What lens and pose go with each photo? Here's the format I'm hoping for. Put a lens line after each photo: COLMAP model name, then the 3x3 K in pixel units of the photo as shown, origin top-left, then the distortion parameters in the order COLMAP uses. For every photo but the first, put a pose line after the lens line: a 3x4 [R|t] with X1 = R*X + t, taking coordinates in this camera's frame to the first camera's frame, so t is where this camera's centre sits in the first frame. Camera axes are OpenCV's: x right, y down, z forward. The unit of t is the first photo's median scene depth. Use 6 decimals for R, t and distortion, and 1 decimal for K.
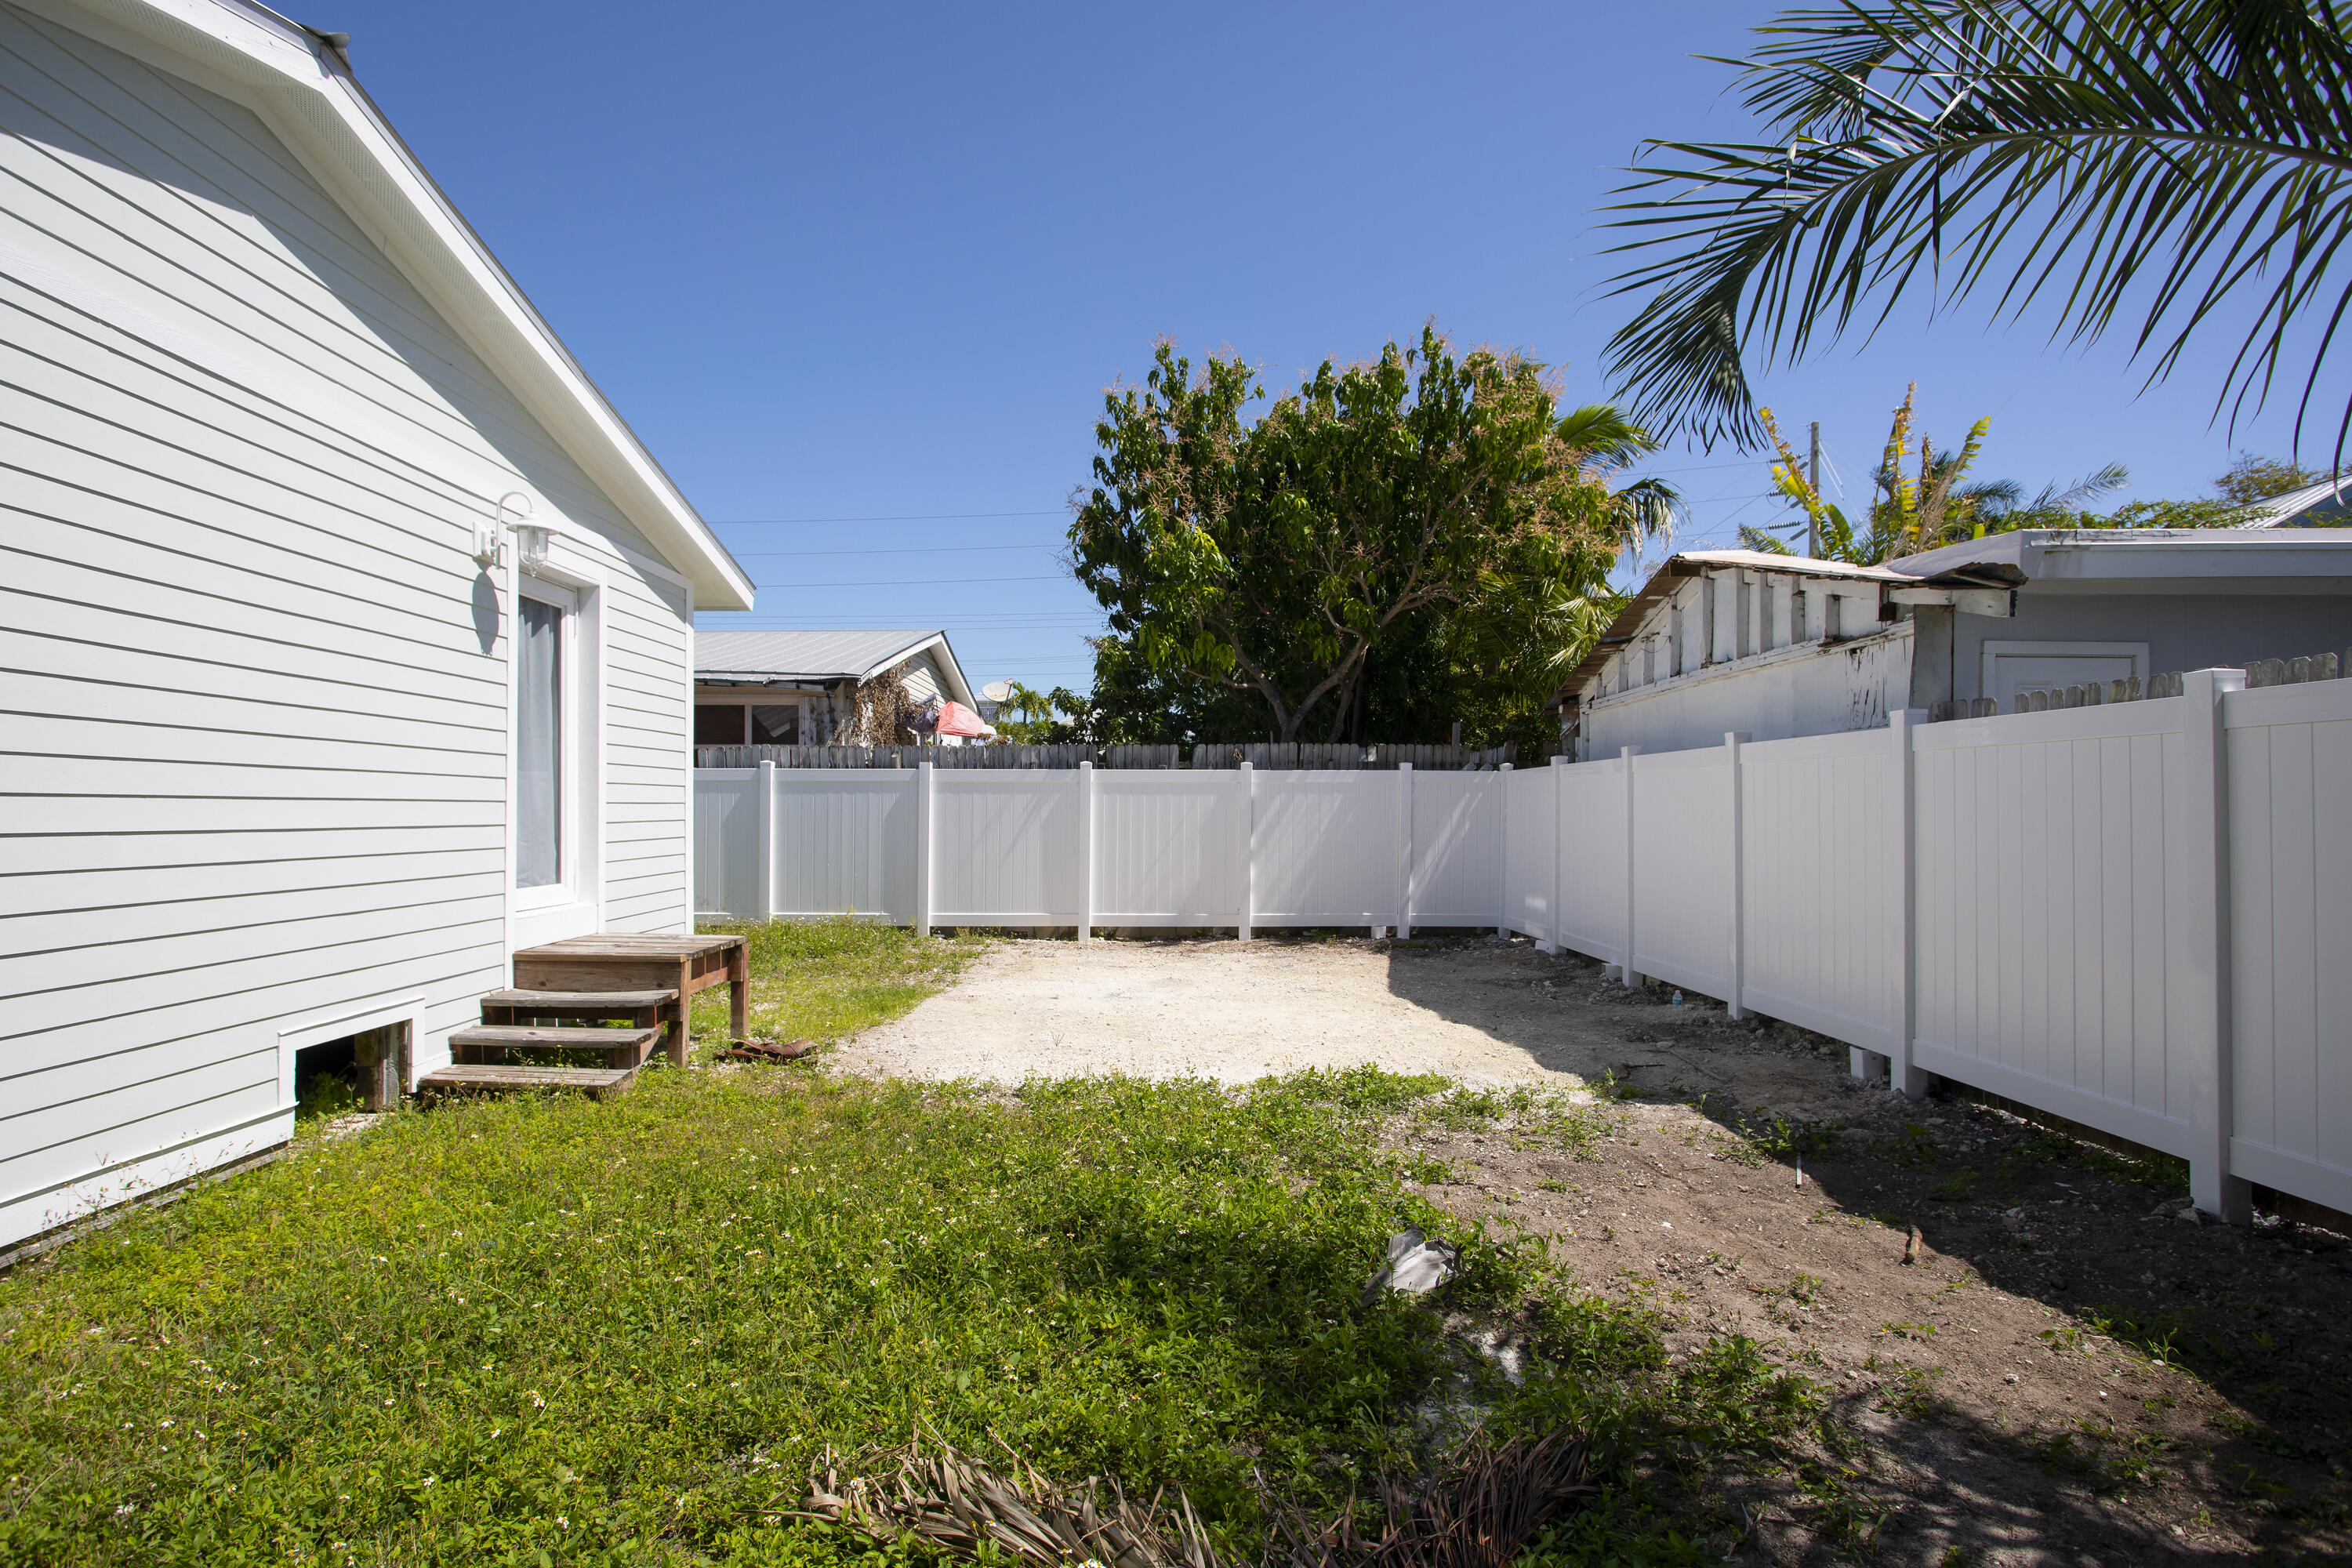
lens RADIAL K [[1186.5, 0, 1176.0], [0, 1186.5, 784.0], [0, 0, 1]] dist [-0.010575, 0.000267]
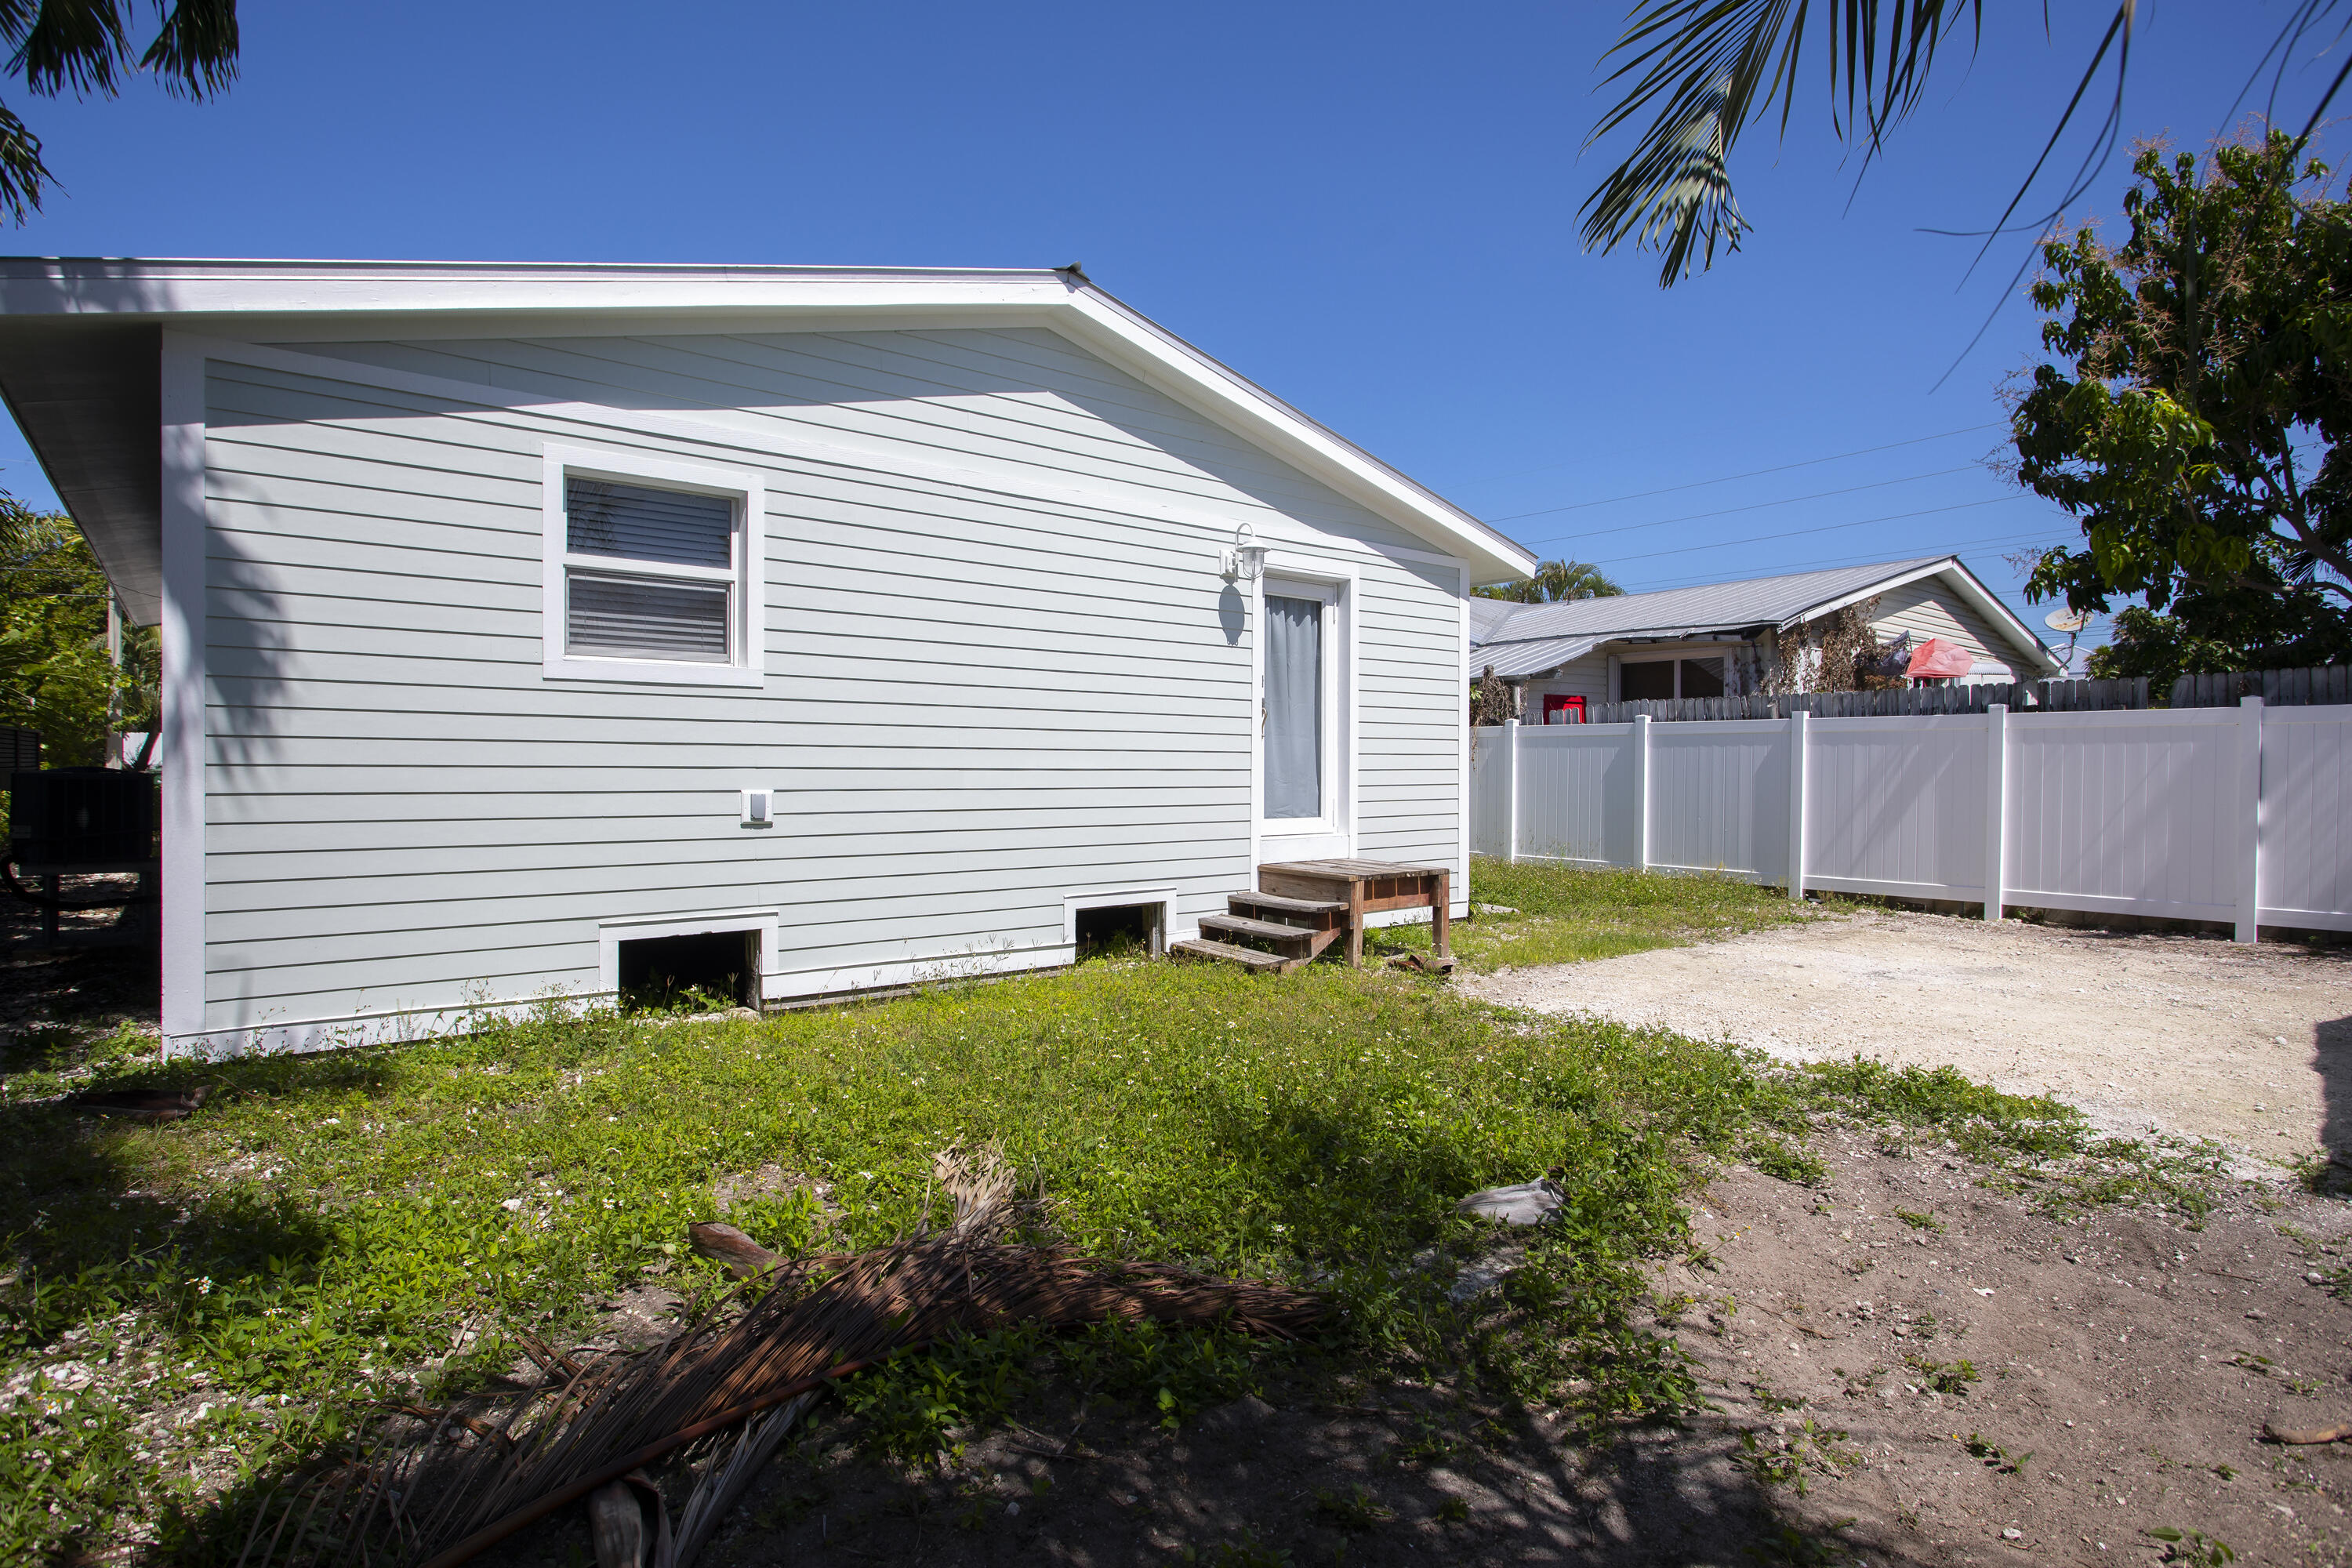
lens RADIAL K [[1222.1, 0, 1181.7], [0, 1222.1, 753.9], [0, 0, 1]] dist [-0.029479, 0.000116]
pose [[0.613519, -0.006788, -0.789651, 0.420721], [0.013979, 0.999900, 0.002266, 0.010574], [0.789556, -0.012429, 0.613552, 0.071261]]
